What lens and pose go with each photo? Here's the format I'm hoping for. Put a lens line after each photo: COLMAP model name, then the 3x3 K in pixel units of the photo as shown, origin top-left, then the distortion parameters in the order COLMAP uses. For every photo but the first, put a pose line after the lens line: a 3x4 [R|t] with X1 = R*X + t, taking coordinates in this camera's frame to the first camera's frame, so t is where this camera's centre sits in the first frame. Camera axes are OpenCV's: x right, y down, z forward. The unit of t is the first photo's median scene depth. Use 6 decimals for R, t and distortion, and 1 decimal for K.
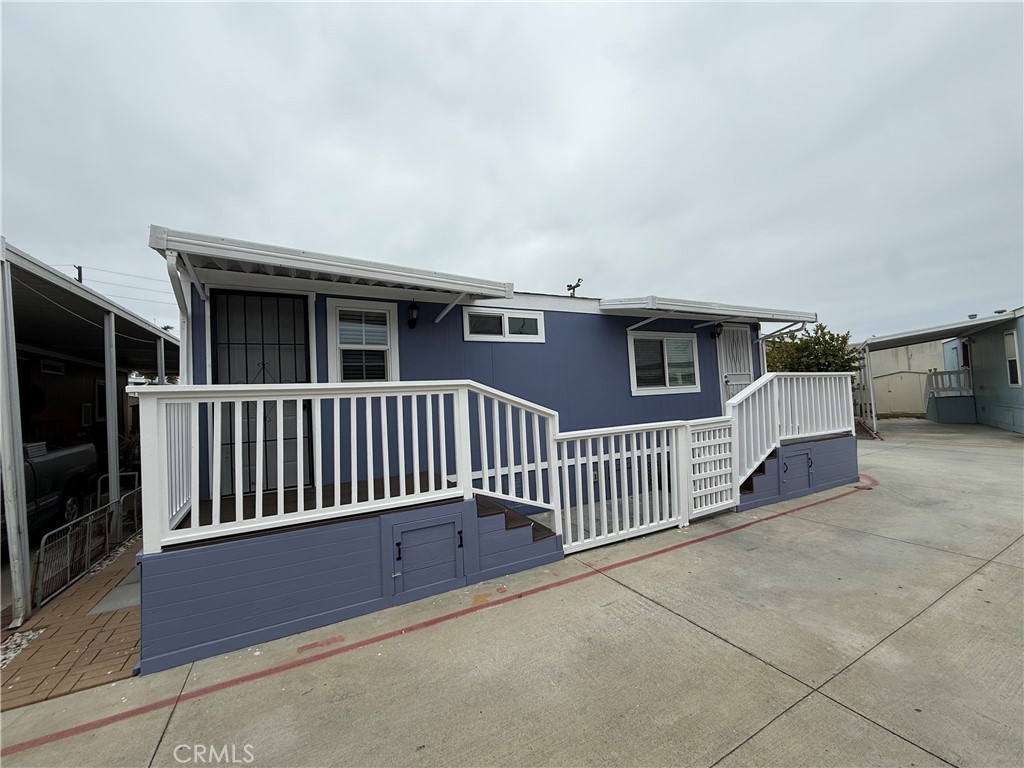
lens RADIAL K [[426.5, 0, 514.4], [0, 426.5, 382.3], [0, 0, 1]] dist [-0.003093, 0.000114]
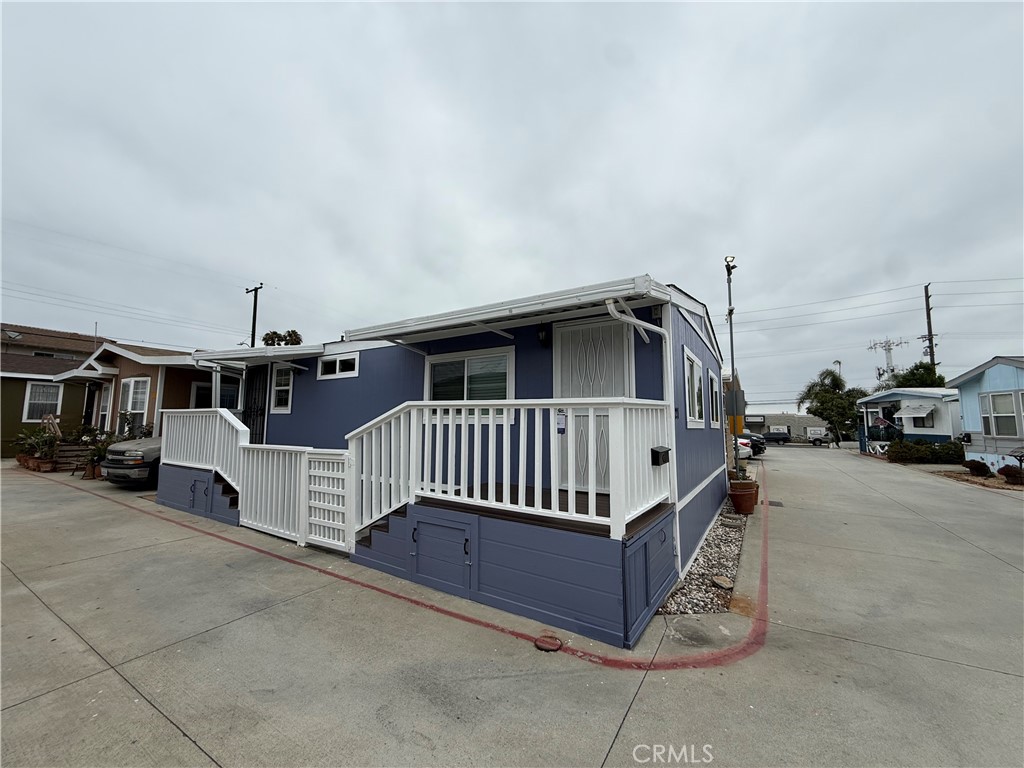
lens RADIAL K [[426.5, 0, 515.3], [0, 426.5, 383.5], [0, 0, 1]] dist [-0.003093, 0.000114]
pose [[0.464952, -0.031306, -0.884782, 1.563550], [0.002404, 0.999416, -0.034098, -0.033479], [0.885333, 0.013727, 0.464755, 0.939788]]
